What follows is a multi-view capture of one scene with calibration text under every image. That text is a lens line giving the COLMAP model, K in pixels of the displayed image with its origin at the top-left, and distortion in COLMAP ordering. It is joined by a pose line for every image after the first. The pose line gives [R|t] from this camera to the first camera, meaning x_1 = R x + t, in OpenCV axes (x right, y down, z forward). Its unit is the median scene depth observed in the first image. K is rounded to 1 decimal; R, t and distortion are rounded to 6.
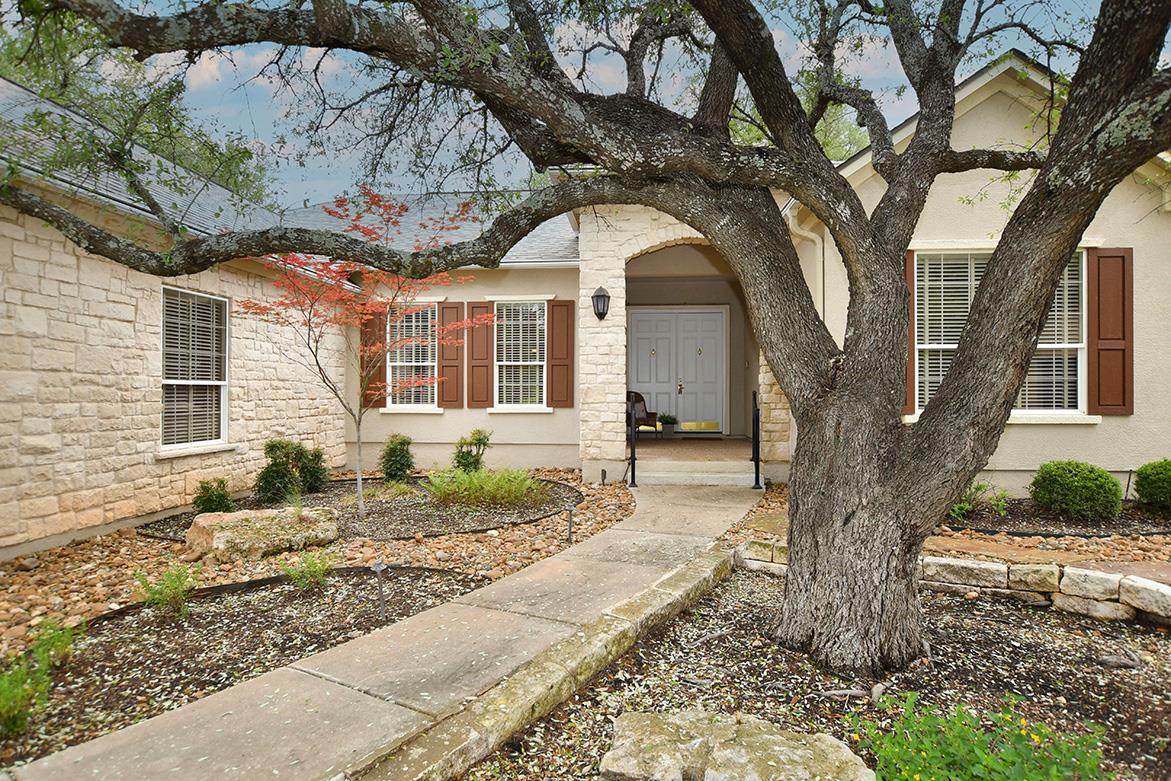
lens RADIAL K [[704.1, 0, 585.5], [0, 704.1, 390.5], [0, 0, 1]] dist [-0.001800, -0.000723]
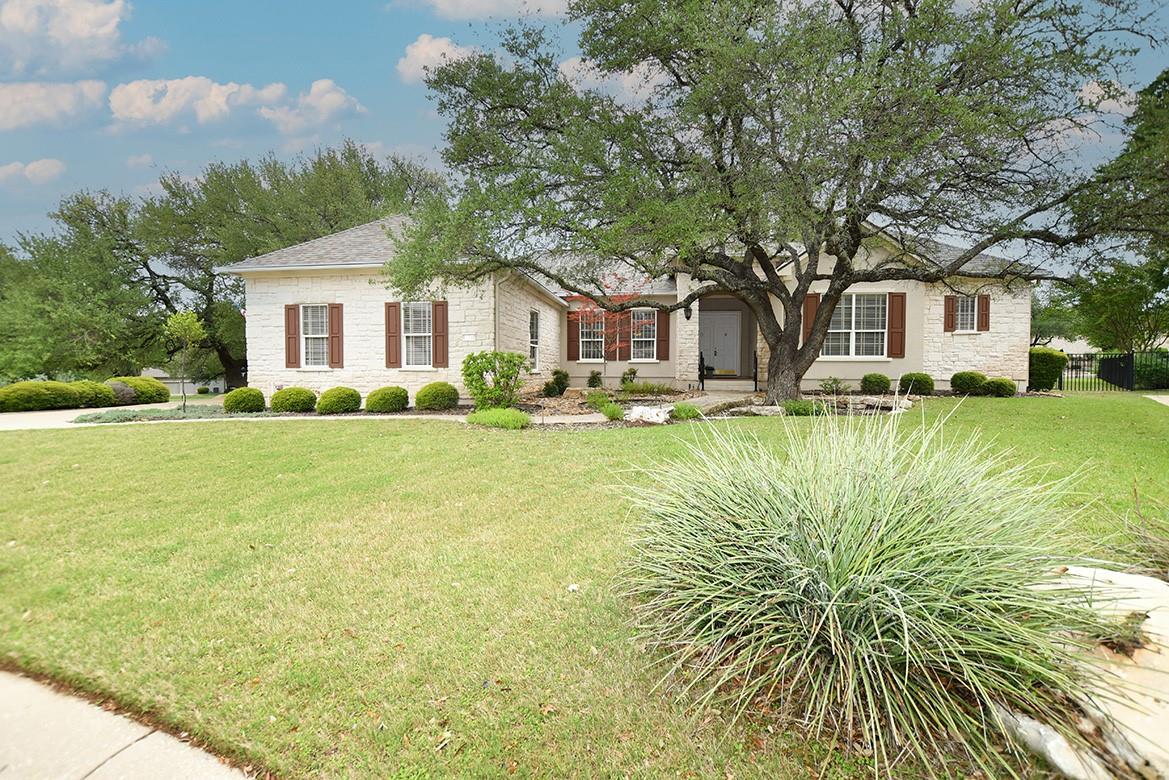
lens RADIAL K [[520.7, 0, 584.5], [0, 520.7, 390.0], [0, 0, 1]] dist [-0.026349, 0.001453]
pose [[0.997710, 0.005068, -0.067450, -0.200765], [-0.001952, 0.998931, 0.046182, 0.051586], [0.067612, -0.045945, 0.996653, -0.733578]]
